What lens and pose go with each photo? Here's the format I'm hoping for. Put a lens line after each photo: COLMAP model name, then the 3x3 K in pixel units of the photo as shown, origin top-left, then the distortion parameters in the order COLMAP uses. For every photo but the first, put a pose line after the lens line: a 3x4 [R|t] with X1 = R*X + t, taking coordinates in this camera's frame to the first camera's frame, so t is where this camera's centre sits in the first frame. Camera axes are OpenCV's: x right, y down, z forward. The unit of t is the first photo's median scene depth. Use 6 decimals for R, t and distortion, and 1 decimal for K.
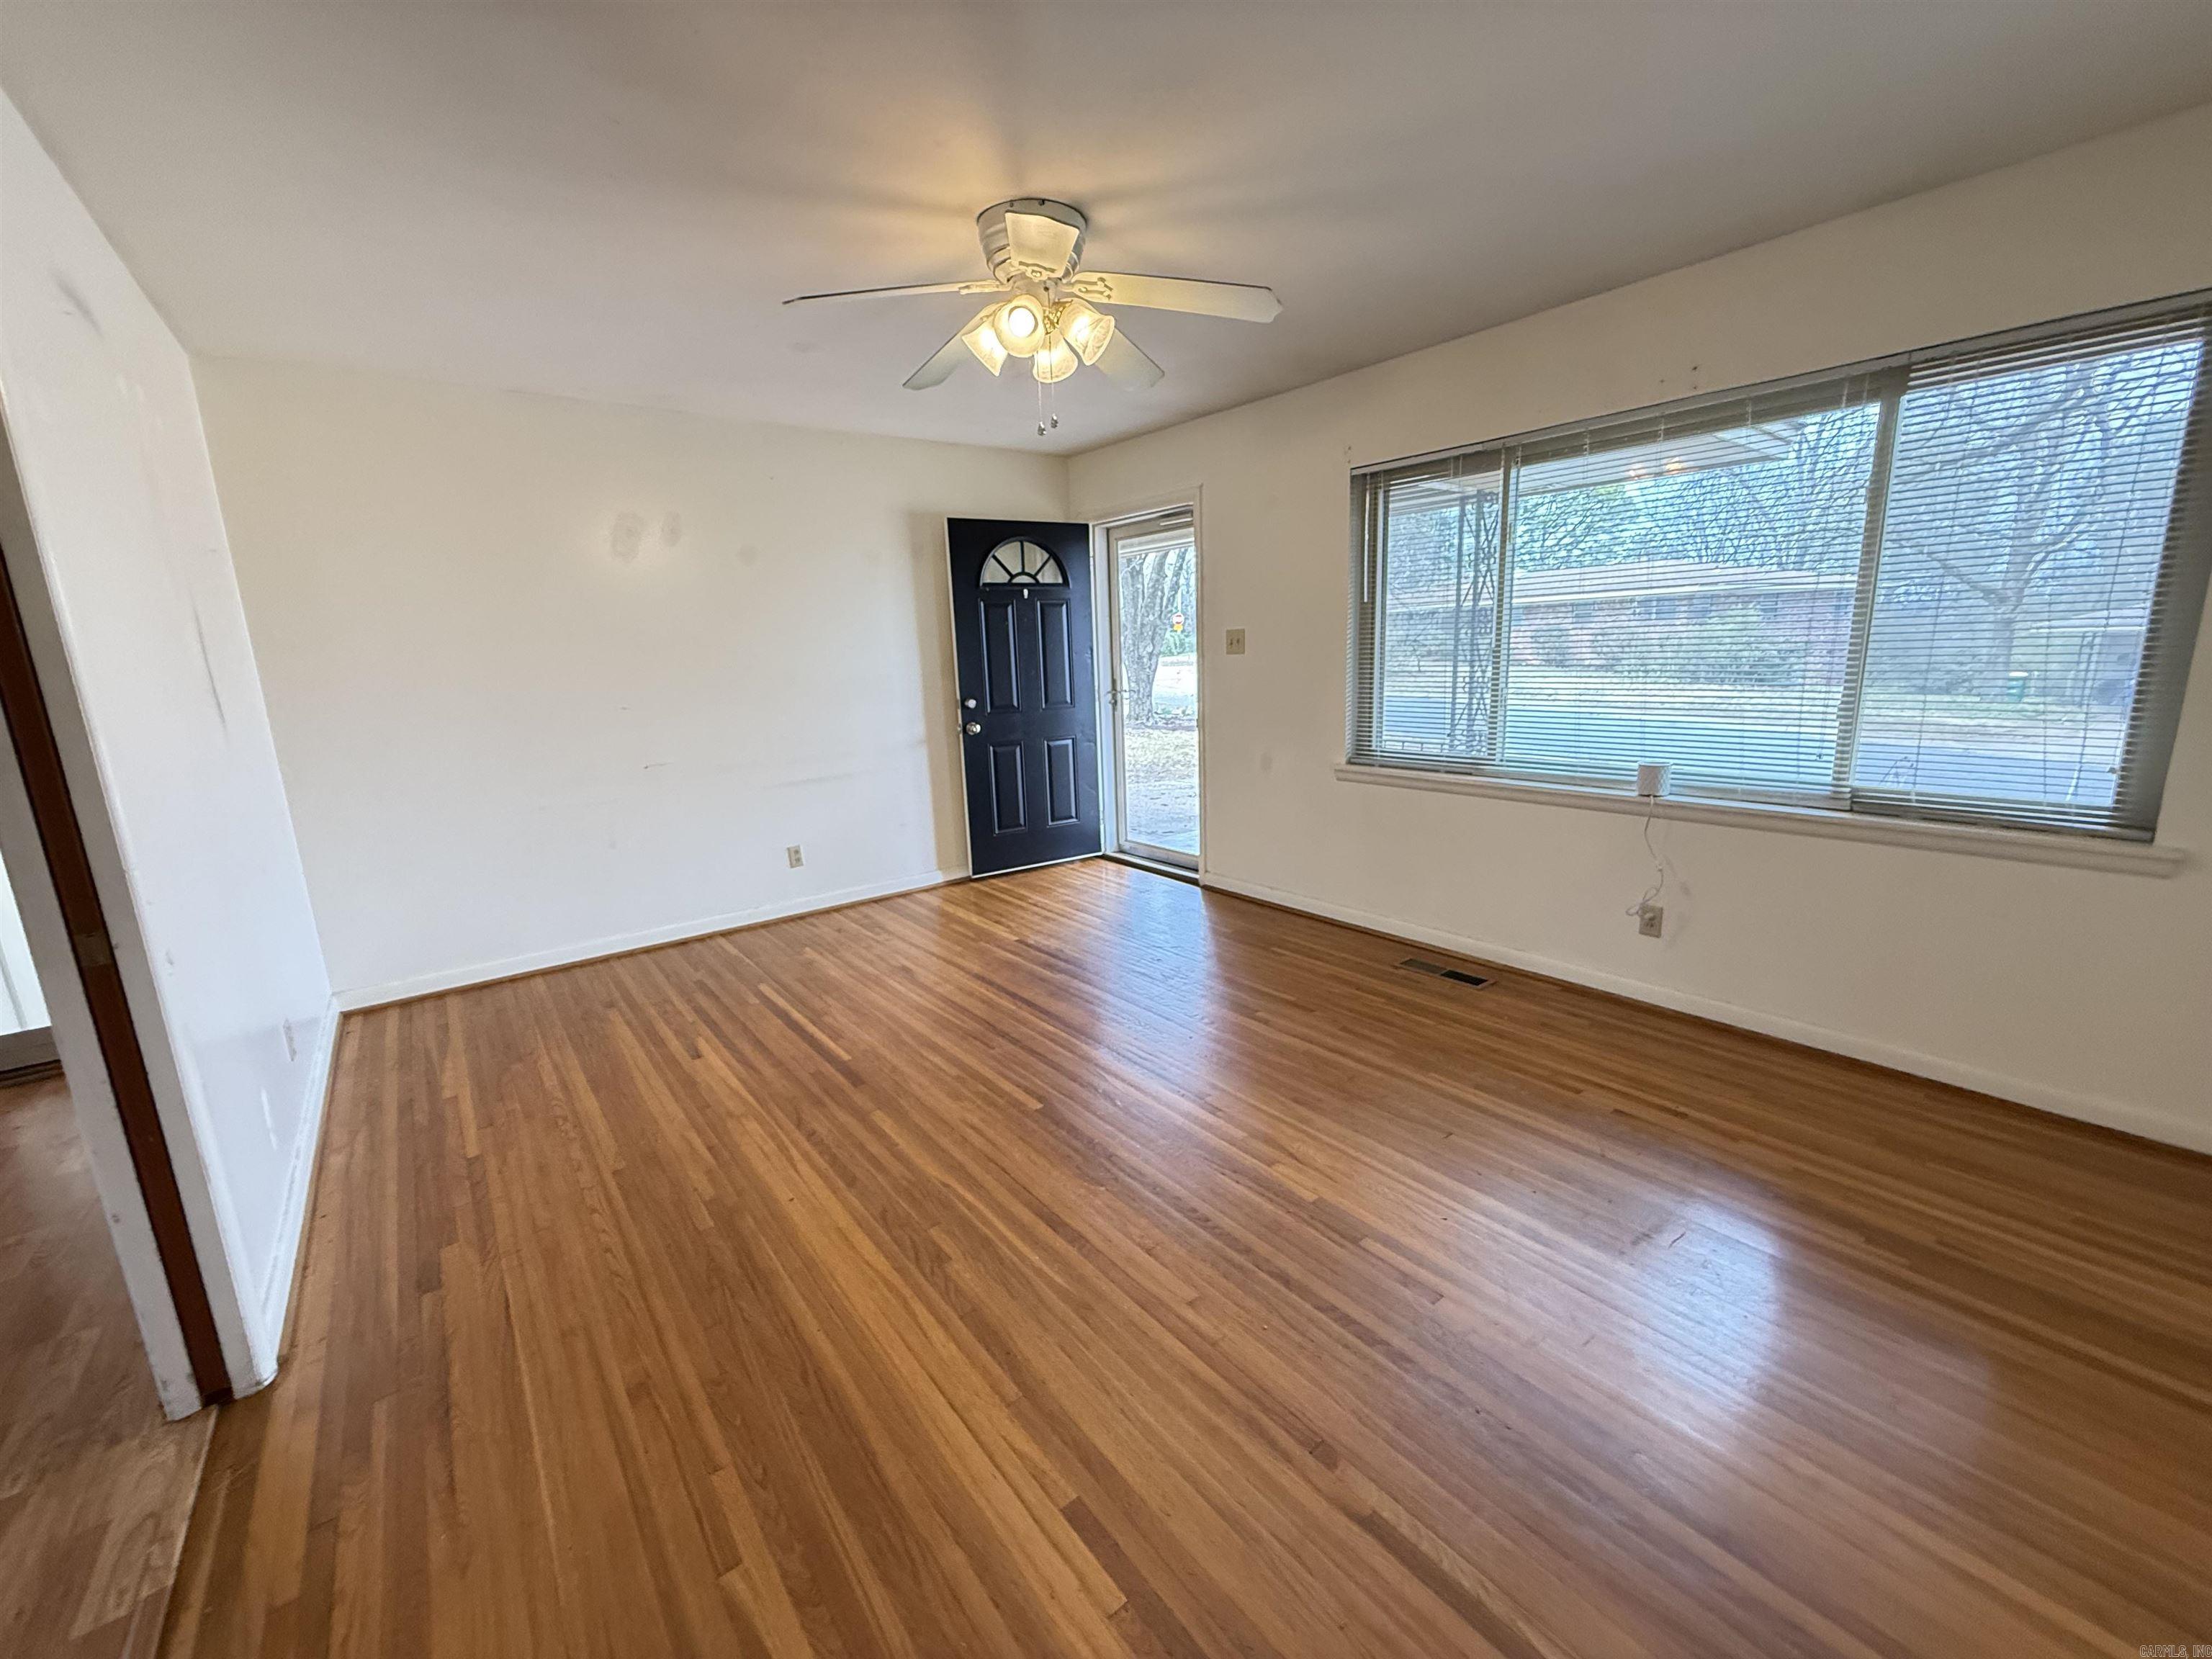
lens RADIAL K [[883.4, 0, 1102.2], [0, 883.4, 823.1], [0, 0, 1]] dist [0.000927, 0.000348]
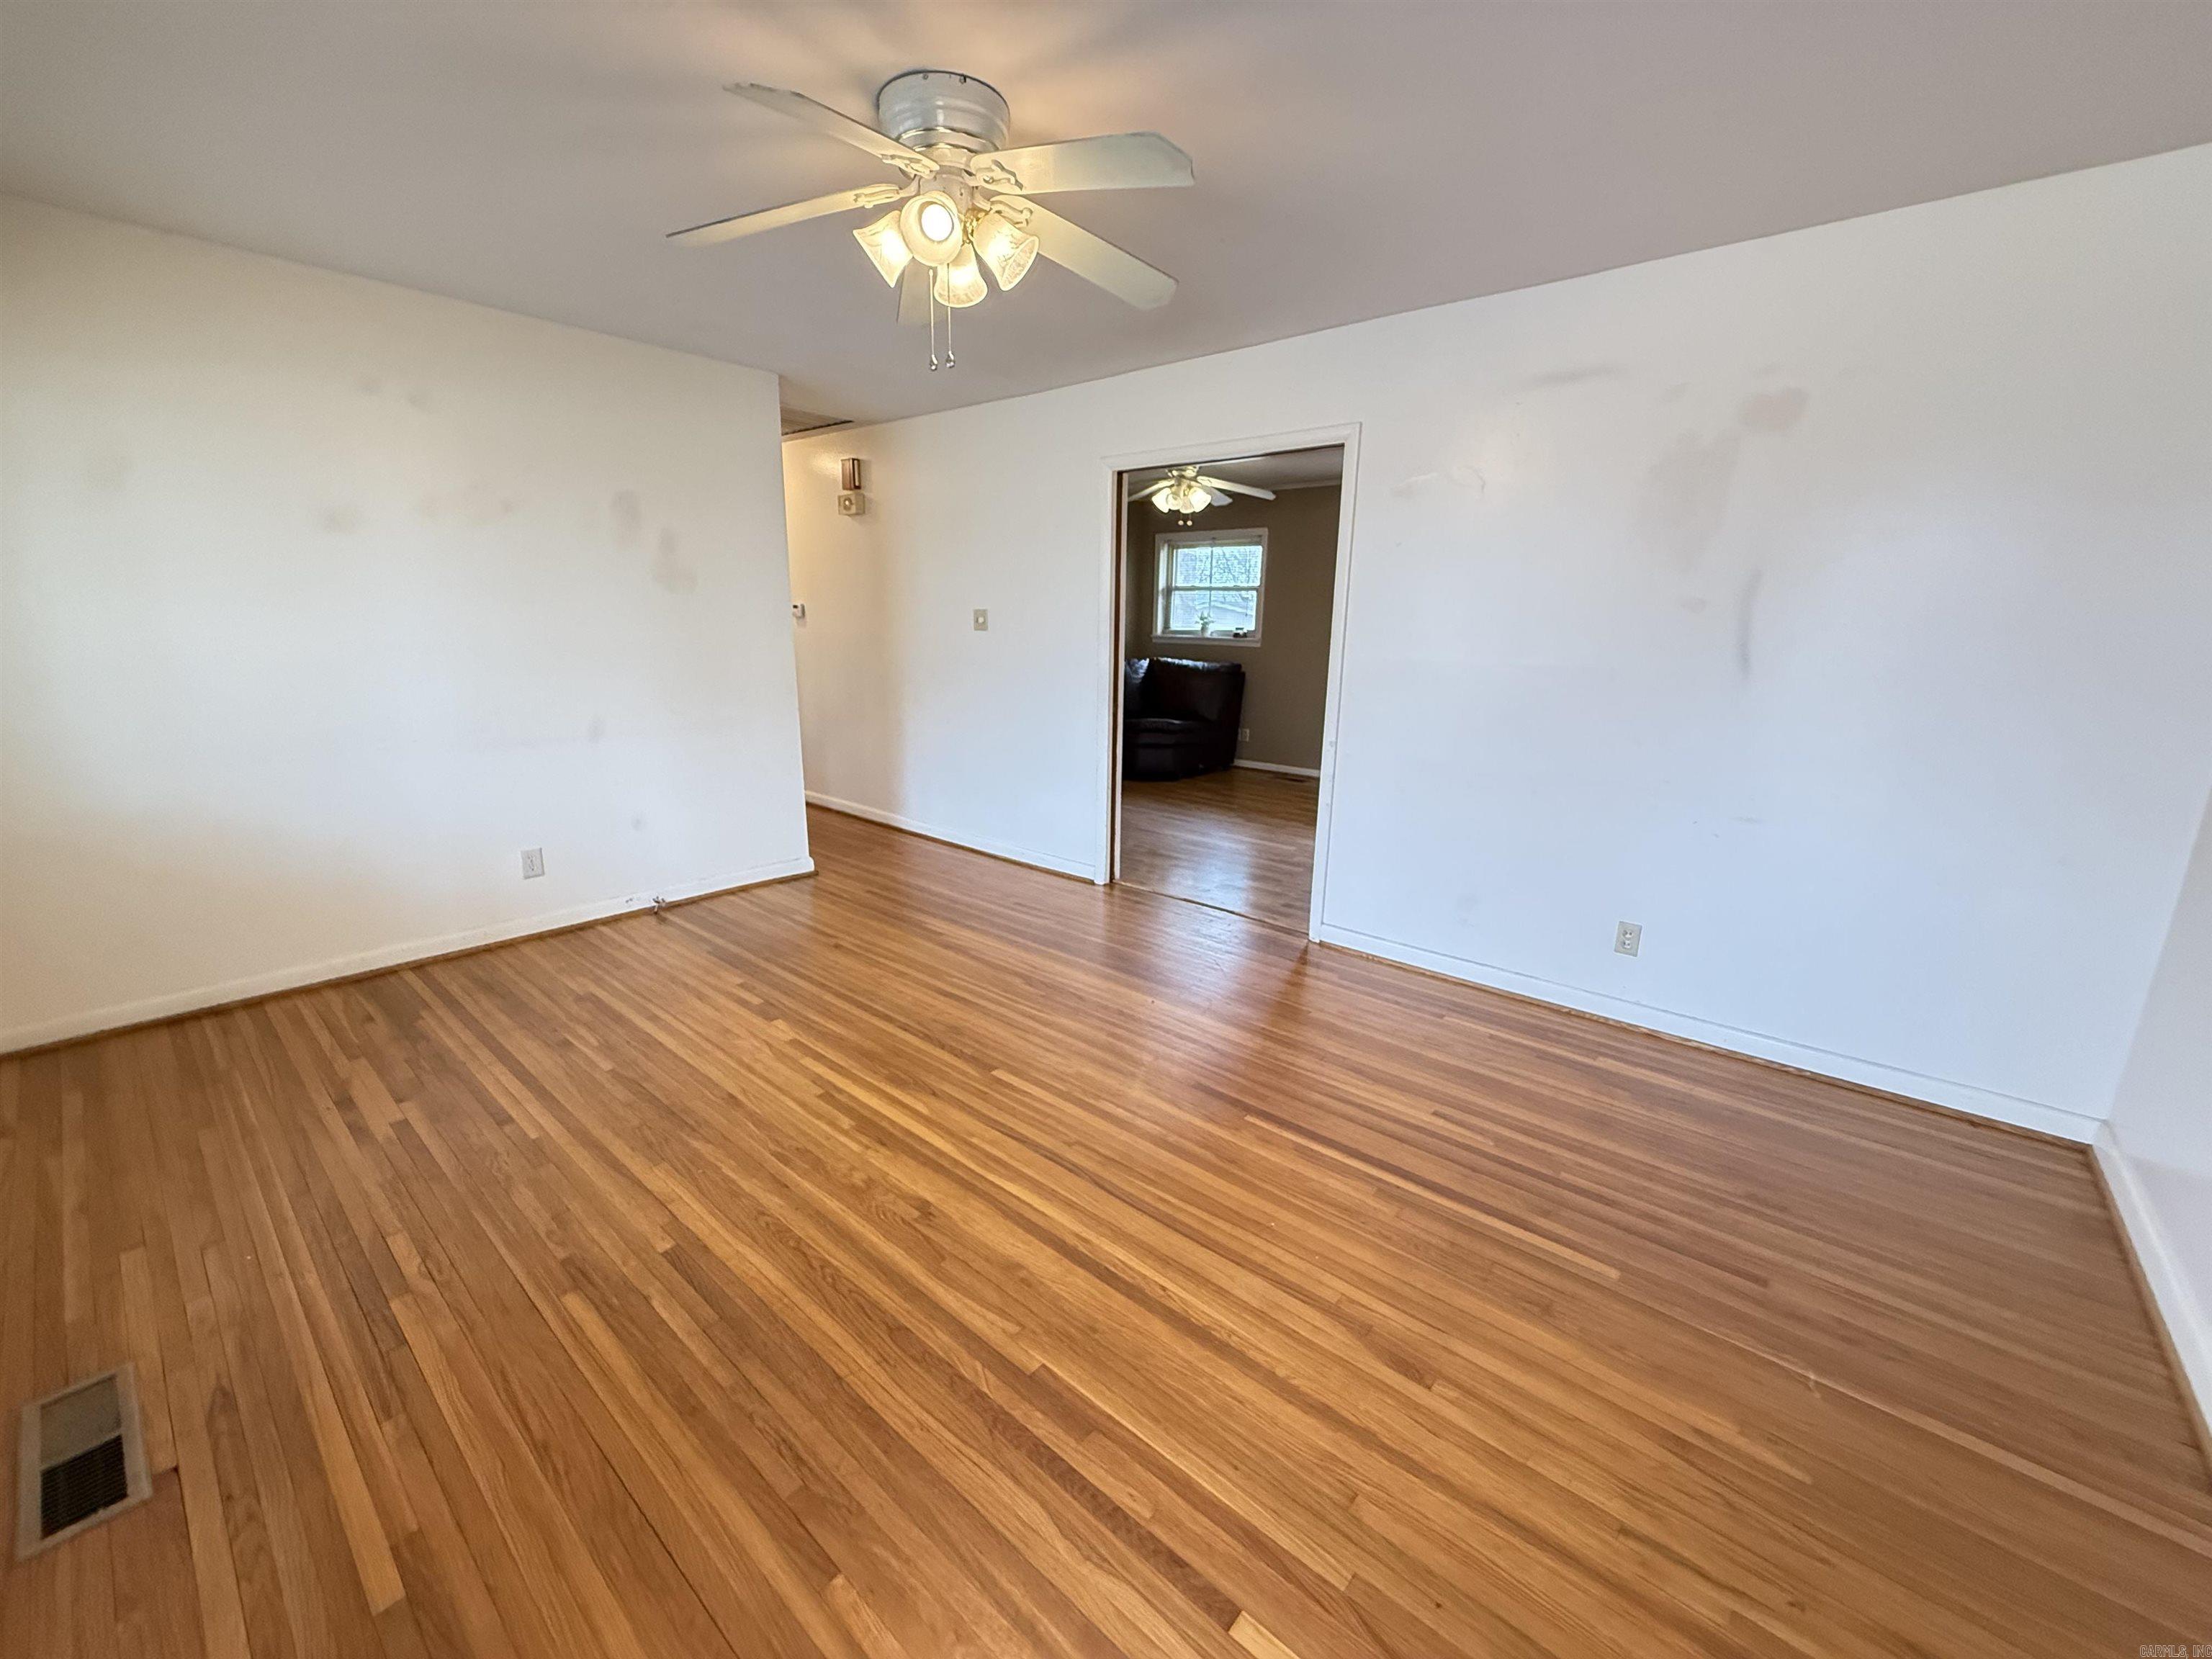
lens RADIAL K [[883.4, 0, 1102.2], [0, 883.4, 823.1], [0, 0, 1]] dist [0.000927, 0.000348]
pose [[-0.981236, 0.063415, -0.182082, -0.025370], [-0.019602, 0.906660, 0.421406, -0.371510], [0.191810, 0.417068, -0.888405, 1.815636]]
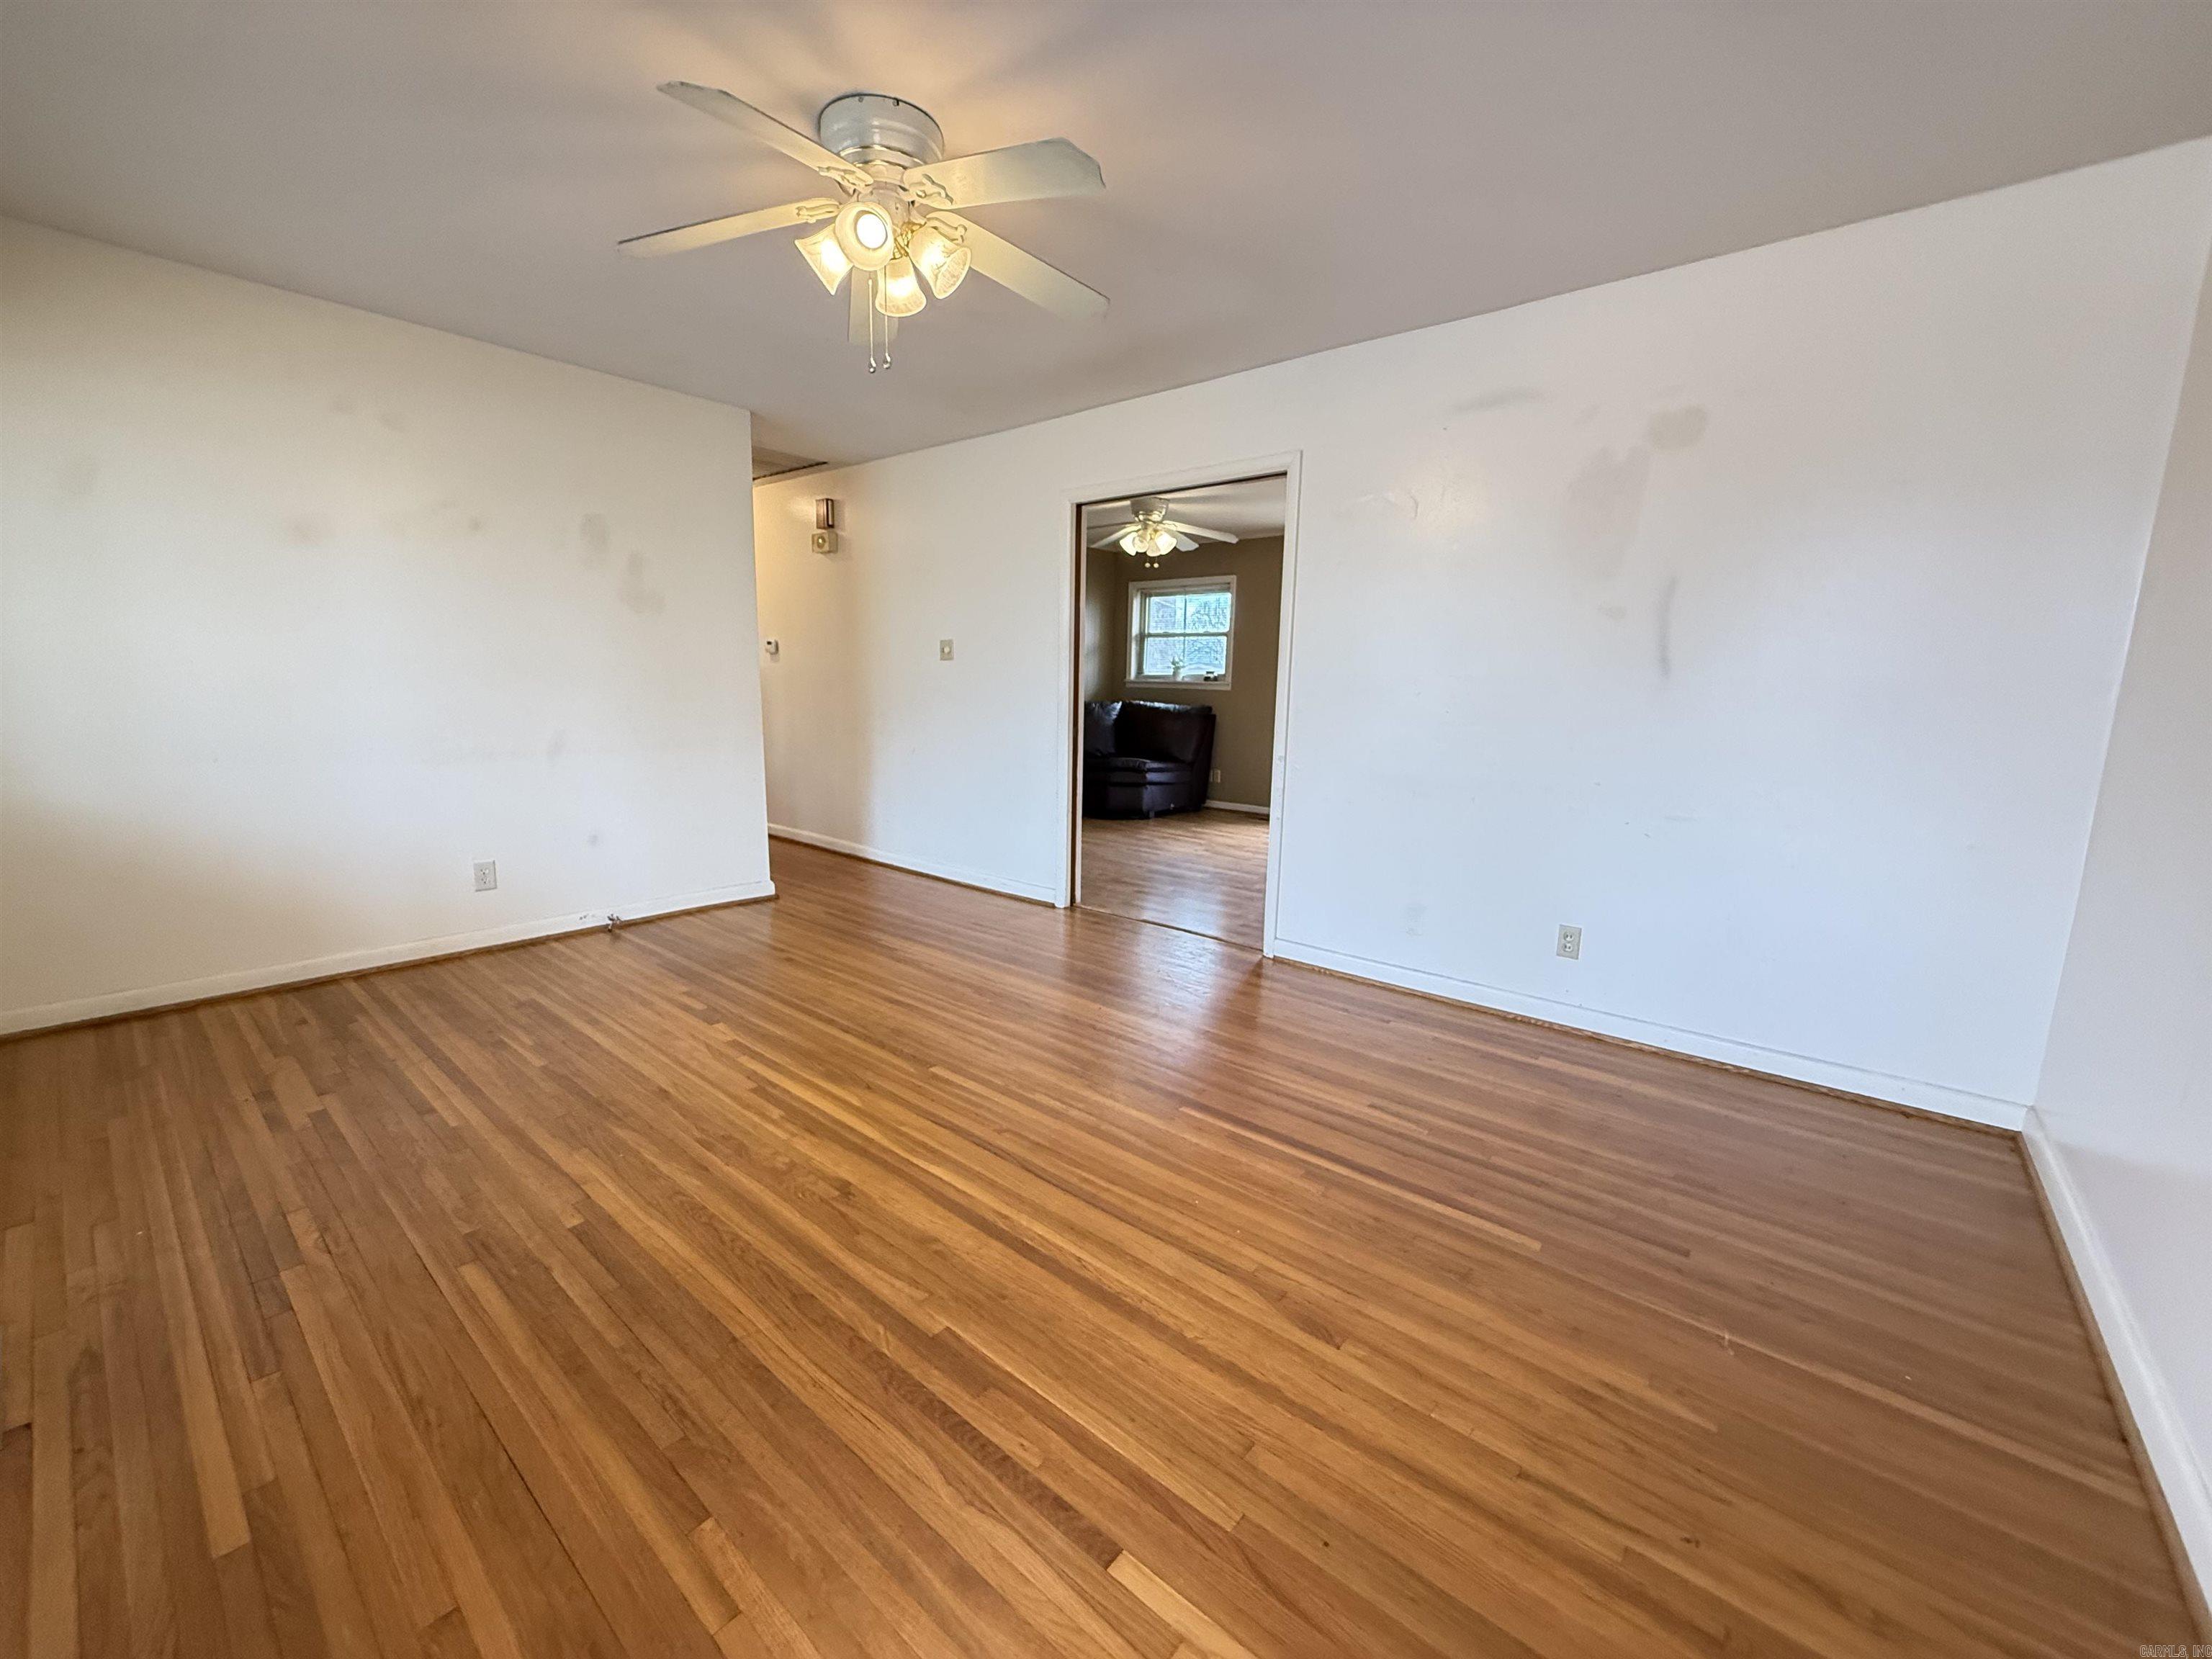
lens RADIAL K [[881.4, 0, 1102.8], [0, 881.4, 824.5], [0, 0, 1]] dist [0.001223, 0.000361]
pose [[-0.979049, 0.049432, -0.197531, -0.076766], [-0.024912, 0.933720, 0.357136, -0.305200], [0.202093, 0.354575, -0.912927, 1.868408]]
